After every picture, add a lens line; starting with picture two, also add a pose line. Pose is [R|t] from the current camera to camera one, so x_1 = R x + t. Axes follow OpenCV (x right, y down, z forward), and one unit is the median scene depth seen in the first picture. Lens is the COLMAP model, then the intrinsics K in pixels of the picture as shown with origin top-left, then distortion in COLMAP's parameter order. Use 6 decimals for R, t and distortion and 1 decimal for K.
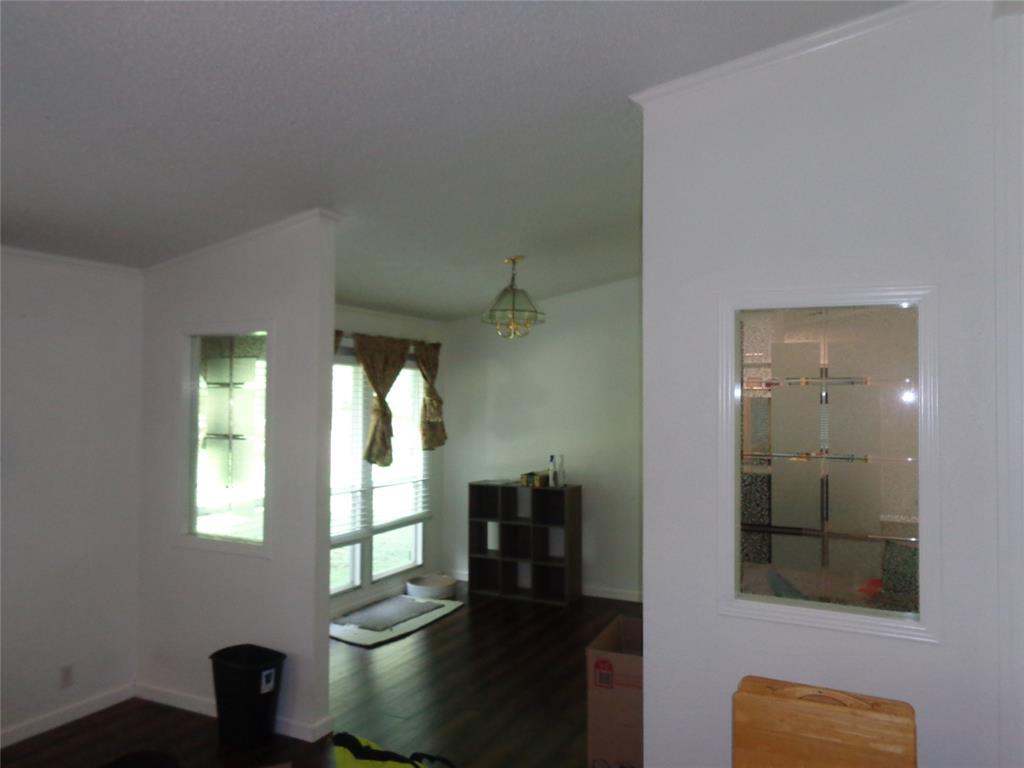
lens RADIAL K [[778.4, 0, 512.0], [0, 778.4, 384.0], [0, 0, 1]] dist [0.009673, 0.004609]
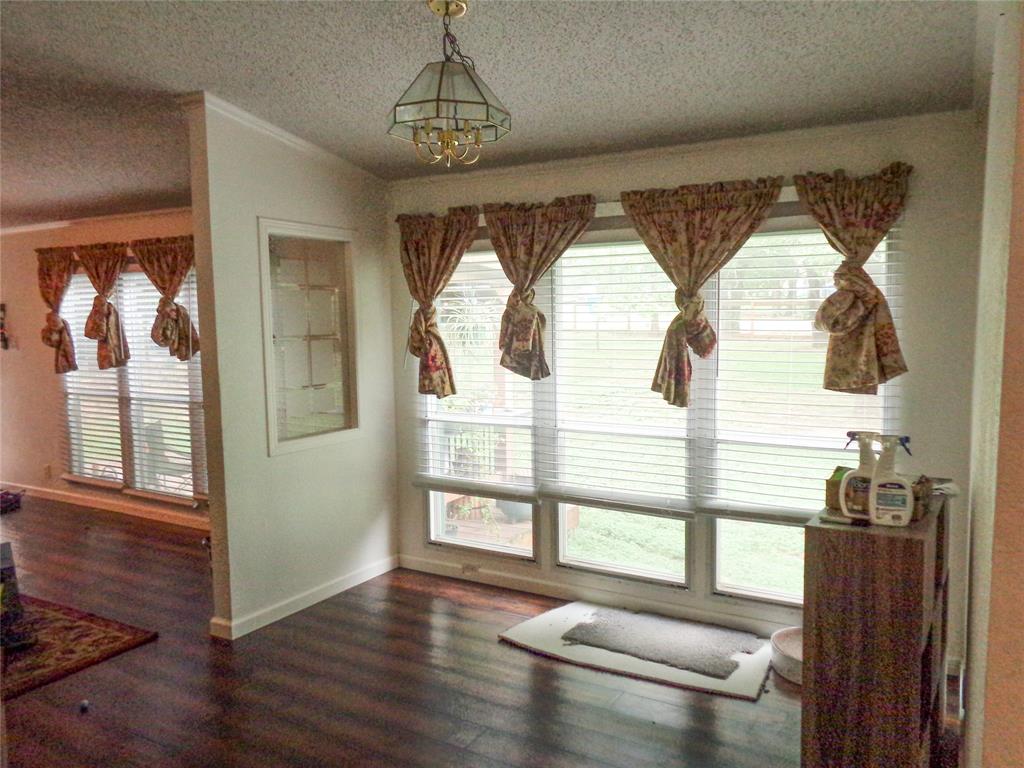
lens RADIAL K [[778.4, 0, 512.0], [0, 778.4, 384.0], [0, 0, 1]] dist [0.009673, 0.004609]
pose [[-0.083463, 0.094614, -0.992009, 0.444465], [0.042490, 0.994915, 0.091316, 0.027826], [0.995605, -0.034529, -0.087058, 0.922908]]
